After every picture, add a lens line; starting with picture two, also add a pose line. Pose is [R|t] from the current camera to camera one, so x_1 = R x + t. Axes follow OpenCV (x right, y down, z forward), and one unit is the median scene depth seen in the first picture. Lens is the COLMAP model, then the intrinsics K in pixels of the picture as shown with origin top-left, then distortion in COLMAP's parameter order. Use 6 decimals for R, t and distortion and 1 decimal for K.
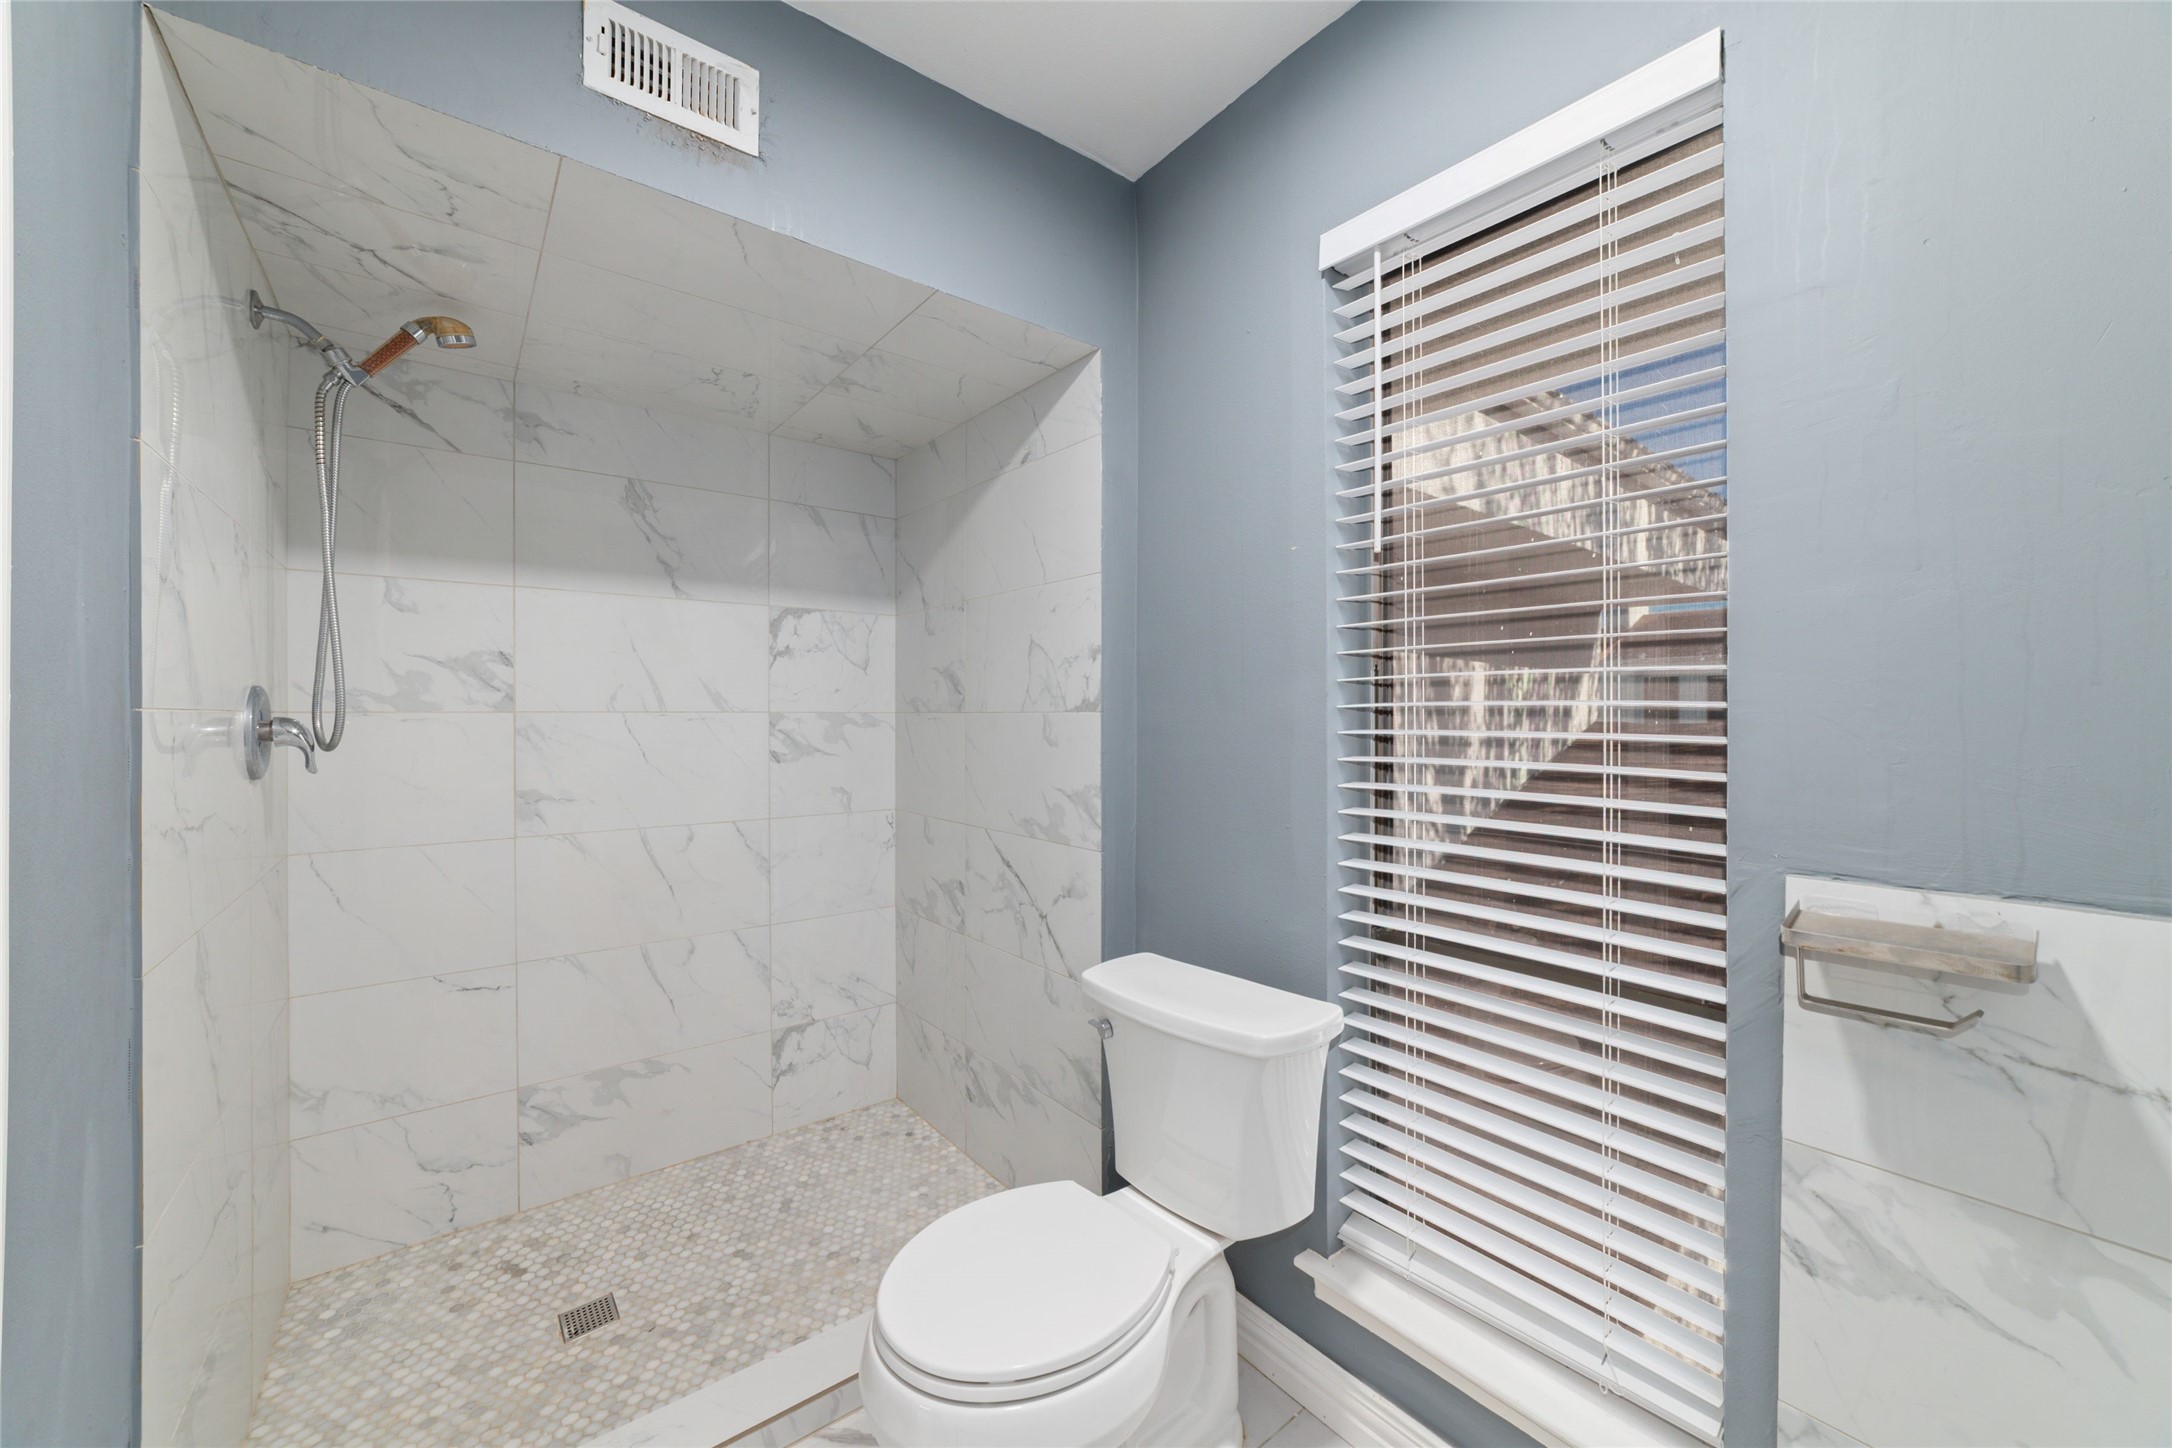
lens RADIAL K [[821.9, 0, 1087.4], [0, 821.9, 719.7], [0, 0, 1]] dist [-0.024681, 0.011189]
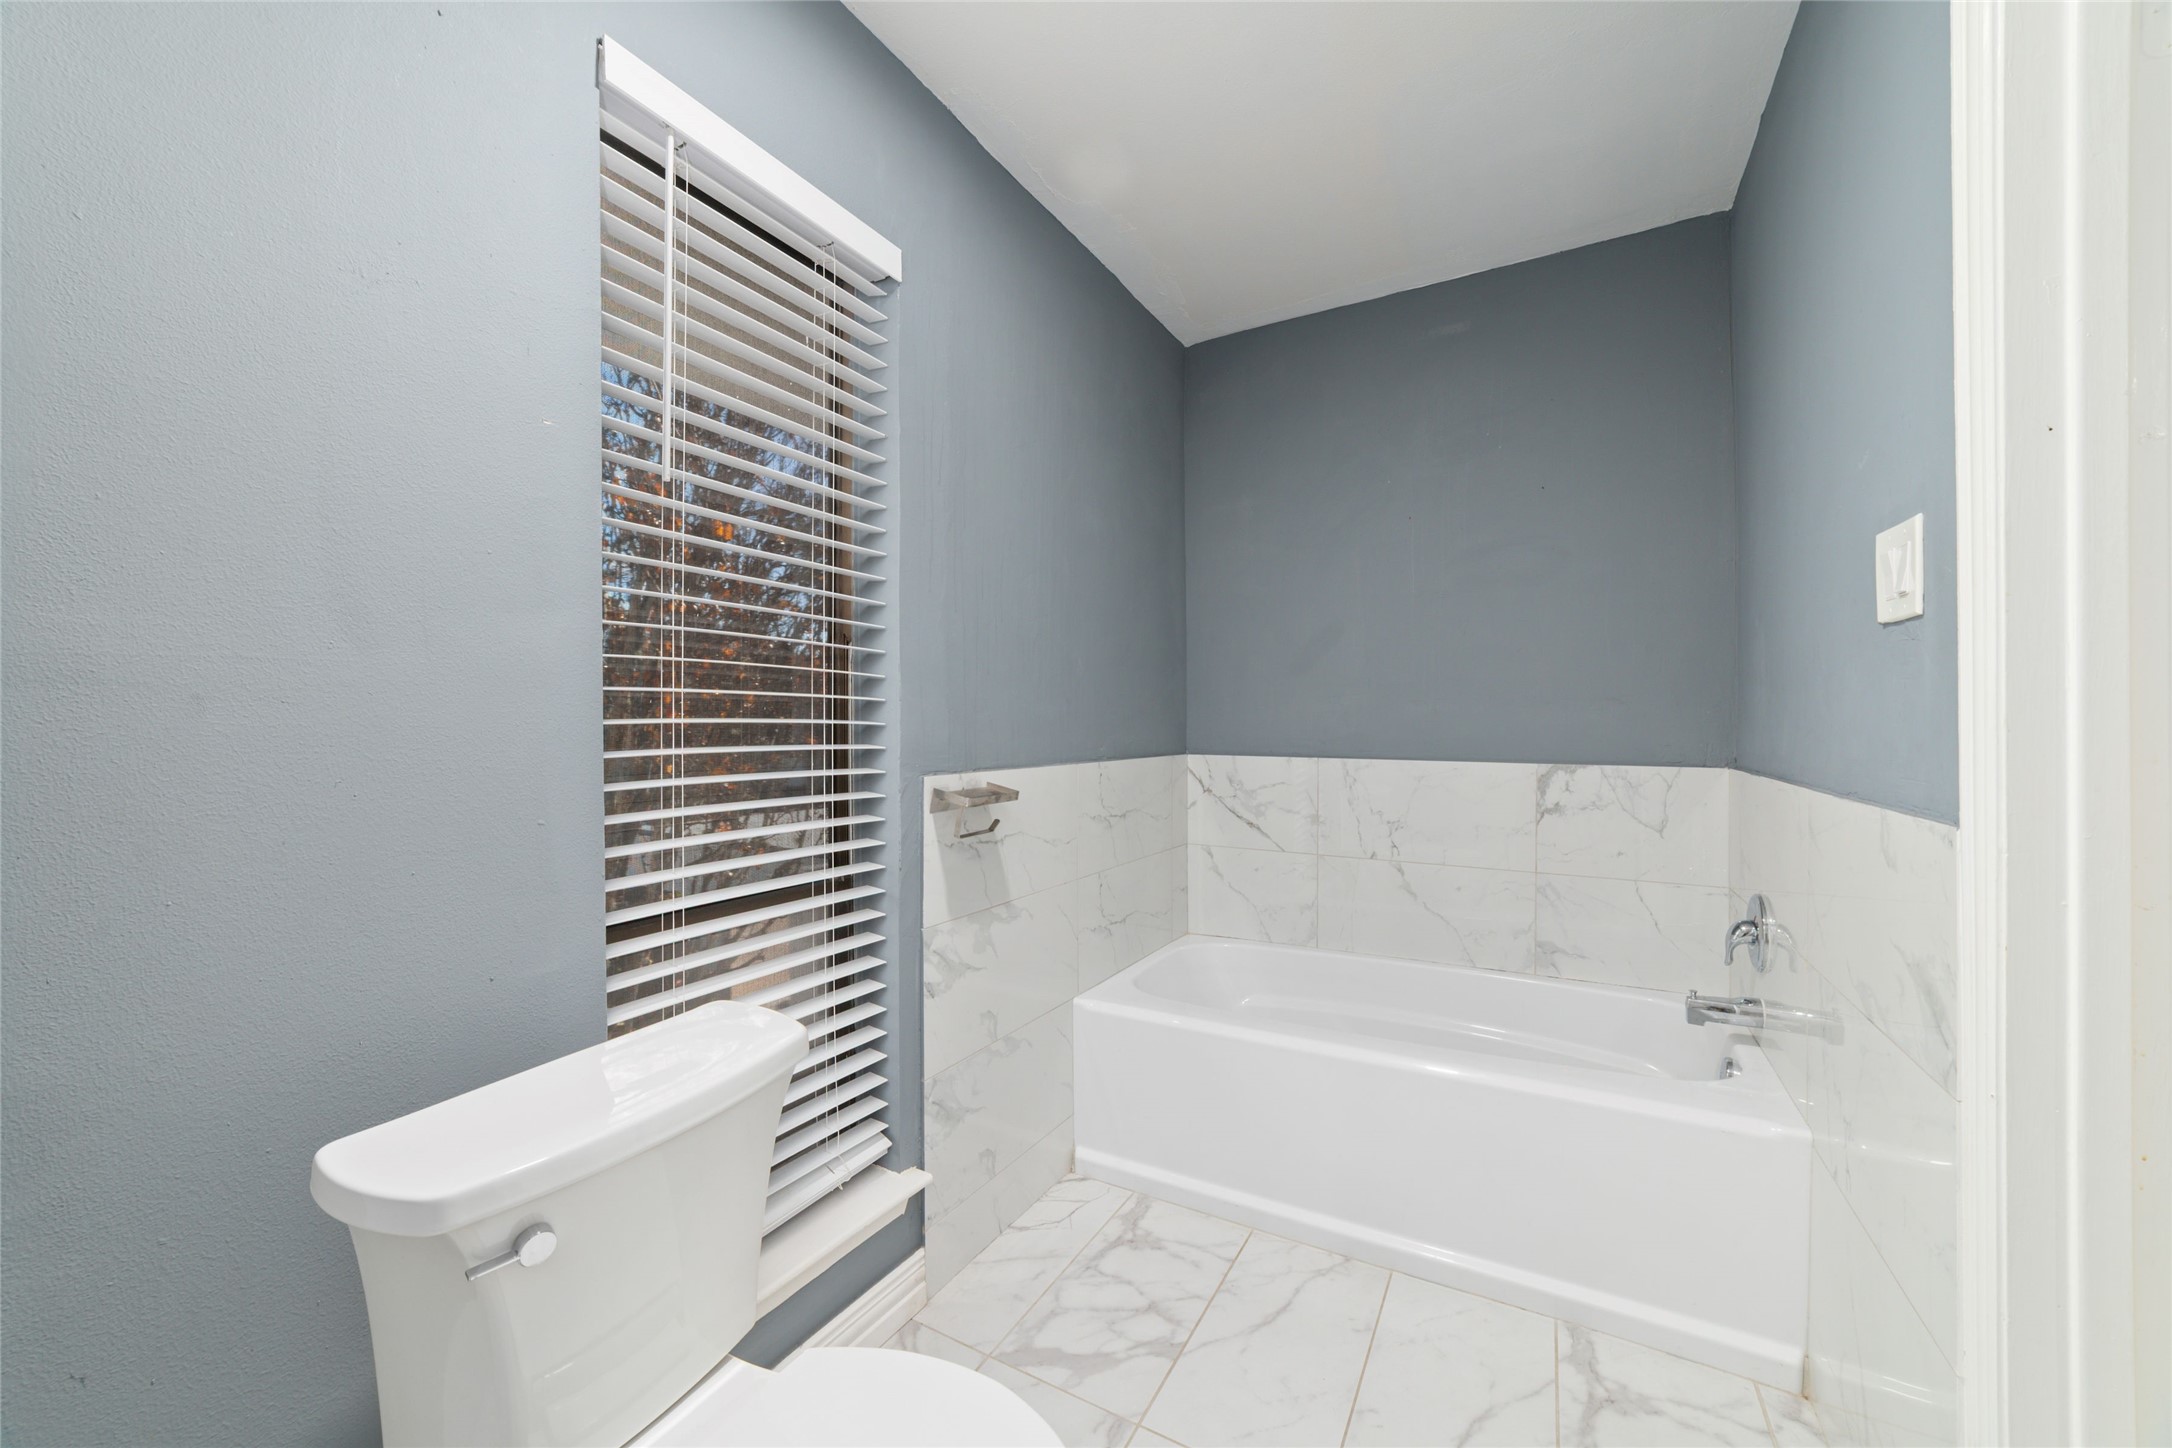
lens RADIAL K [[821.9, 0, 1087.4], [0, 821.9, 719.7], [0, 0, 1]] dist [-0.024681, 0.011189]
pose [[-0.363327, -0.000533, 0.931662, -0.905119], [0.004672, 0.999986, 0.002394, 0.070120], [-0.931650, 0.005222, -0.363319, 1.328898]]
